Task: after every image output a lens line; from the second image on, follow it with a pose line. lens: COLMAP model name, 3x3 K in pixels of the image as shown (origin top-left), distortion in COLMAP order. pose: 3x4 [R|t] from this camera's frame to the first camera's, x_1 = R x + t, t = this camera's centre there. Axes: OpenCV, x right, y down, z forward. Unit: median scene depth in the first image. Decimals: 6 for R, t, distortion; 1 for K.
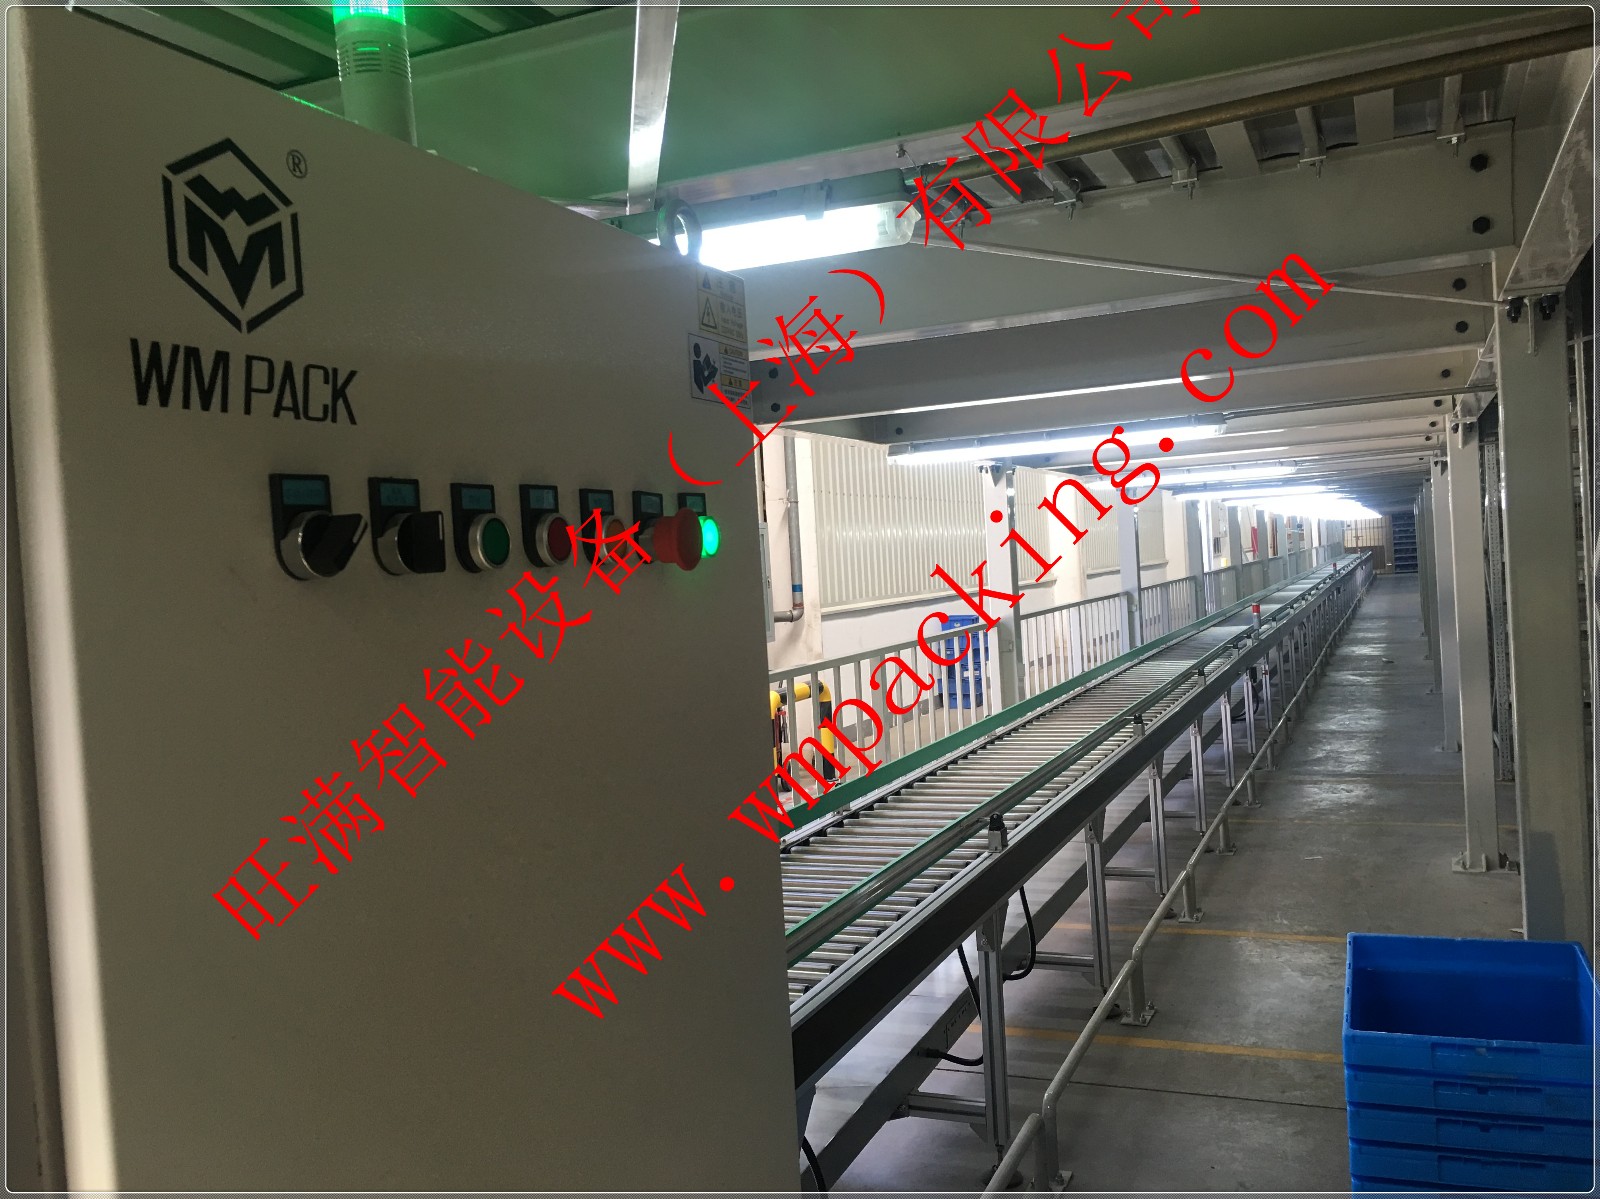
lens RADIAL K [[1359.1, 0, 801.9], [0, 1359.1, 600.2], [0, 0, 1]] dist [0.028025, -0.010538]
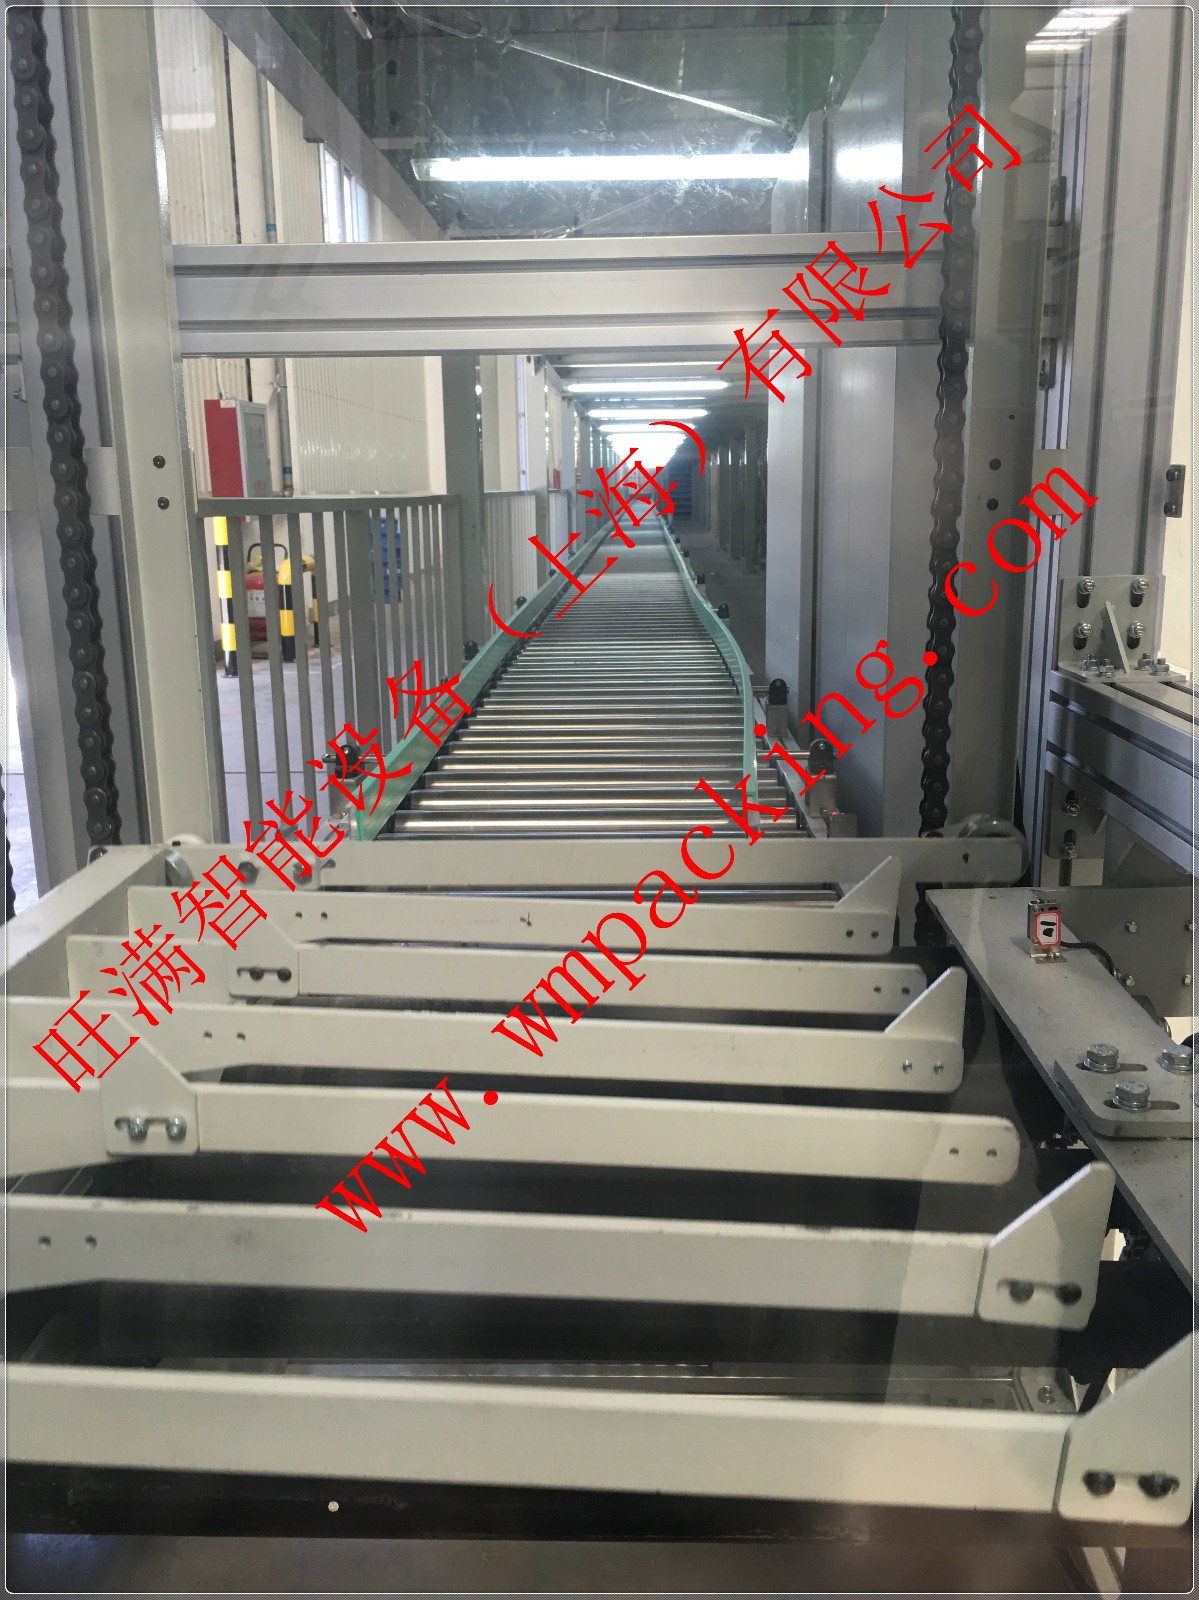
lens RADIAL K [[1359.1, 0, 601.7], [0, 1359.1, 799.2], [0, 0, 1]] dist [0.028025, -0.010538]
pose [[0.925248, -0.037273, 0.377528, -0.191043], [-0.032038, 0.983930, 0.175659, 0.050405], [-0.378008, -0.174624, 0.909184, -0.127981]]
